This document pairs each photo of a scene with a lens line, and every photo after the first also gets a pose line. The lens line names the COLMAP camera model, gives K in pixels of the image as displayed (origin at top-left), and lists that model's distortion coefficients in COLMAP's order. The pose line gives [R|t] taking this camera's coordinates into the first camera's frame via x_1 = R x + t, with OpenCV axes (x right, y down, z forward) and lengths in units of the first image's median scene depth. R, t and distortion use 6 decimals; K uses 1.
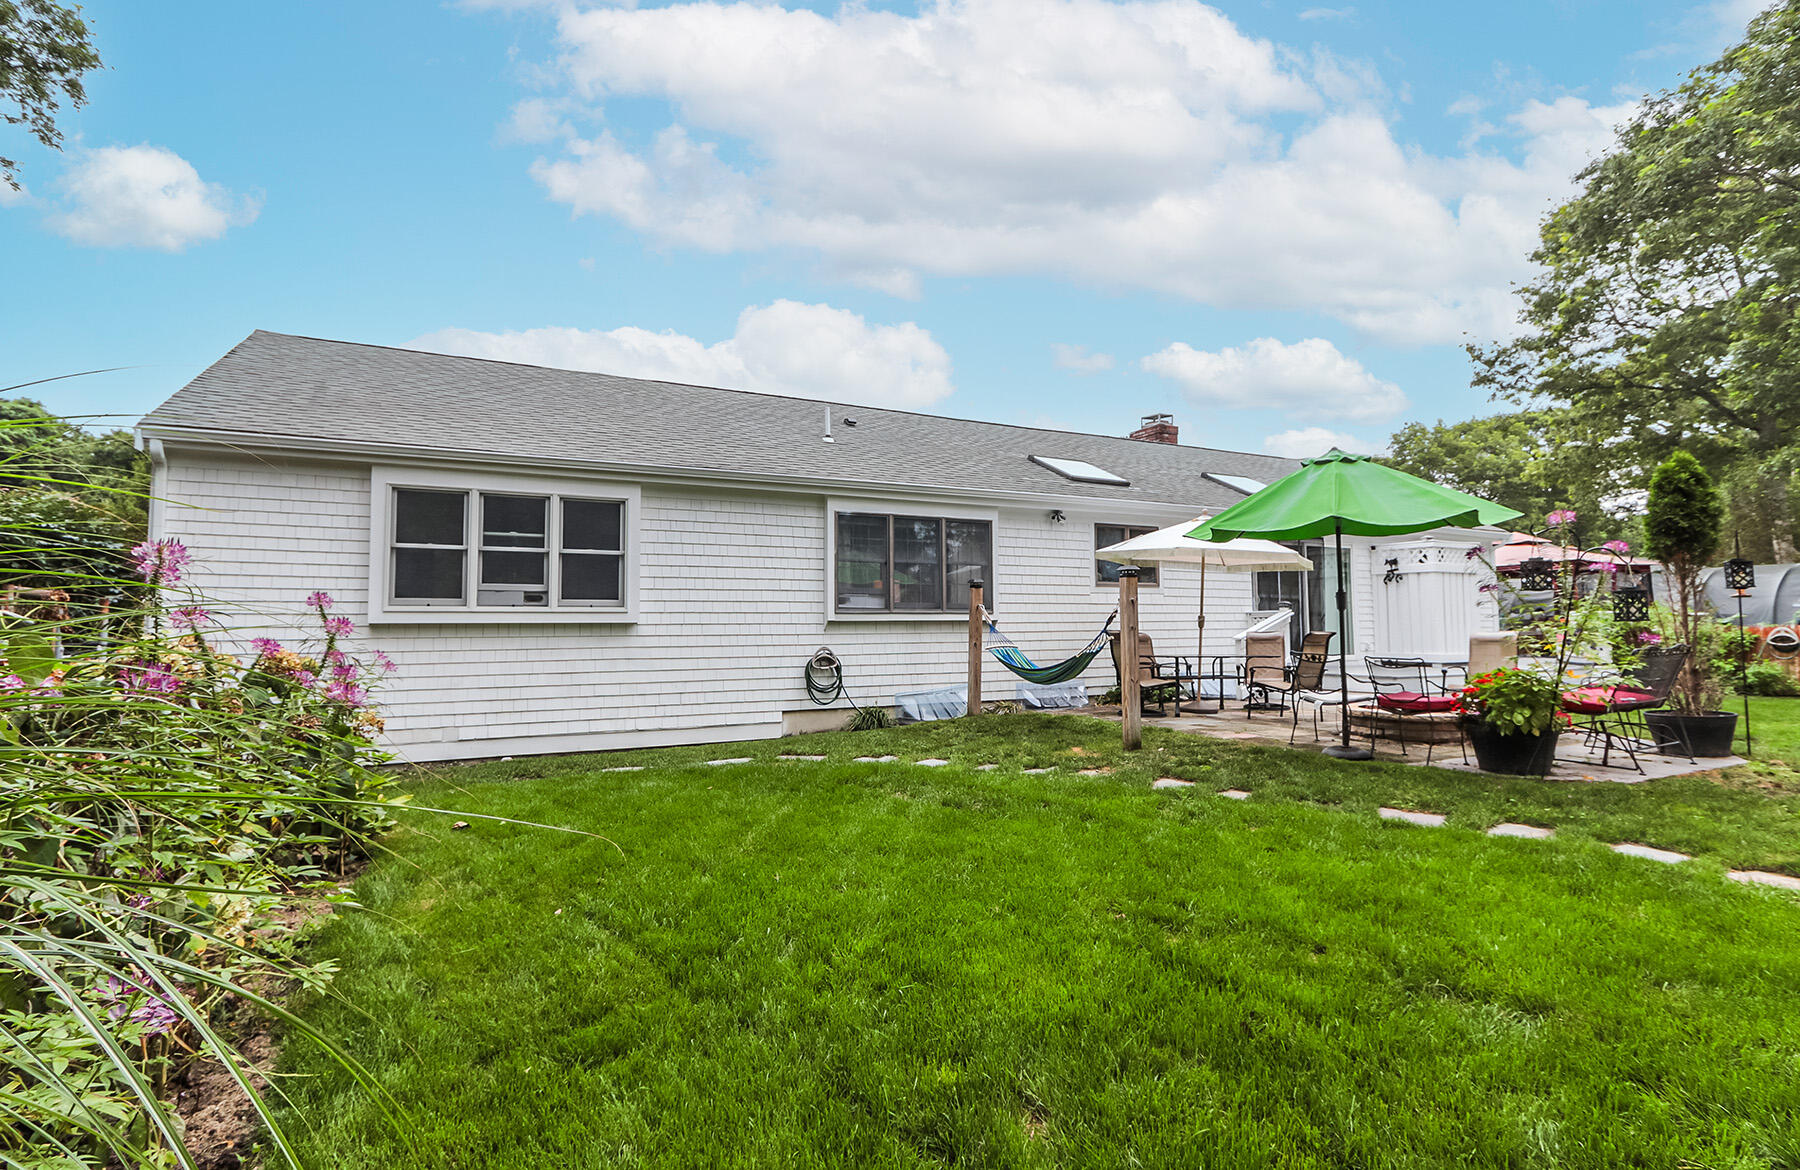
lens RADIAL K [[831.5, 0, 873.4], [0, 831.5, 568.8], [0, 0, 1]] dist [0.005638, -0.000020]
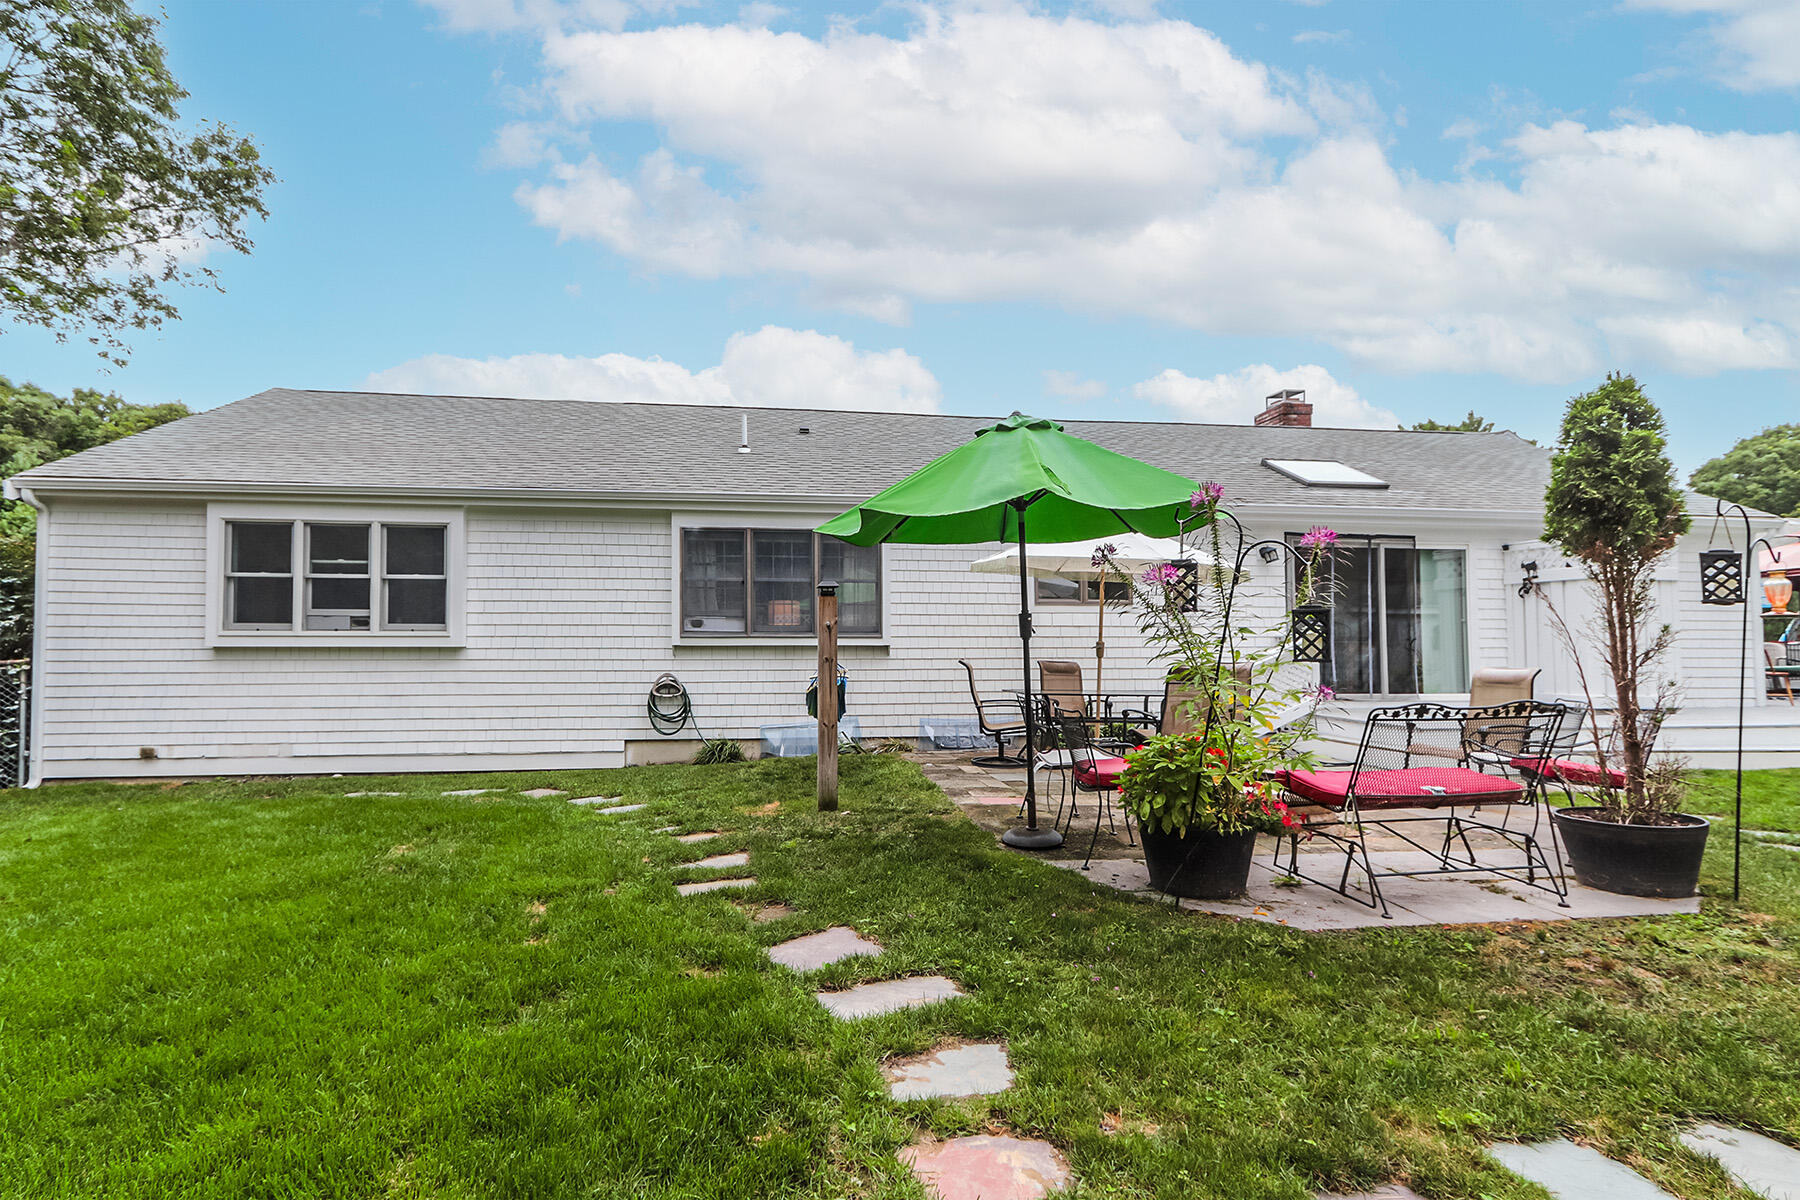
lens RADIAL K [[820.3, 0, 888.1], [0, 820.3, 594.4], [0, 0, 1]] dist [0.006872, -0.000915]
pose [[0.945521, -0.012428, -0.325324, 0.502920], [0.015957, 0.999839, 0.008182, 0.002052], [0.325170, -0.012928, 0.945567, 0.224835]]
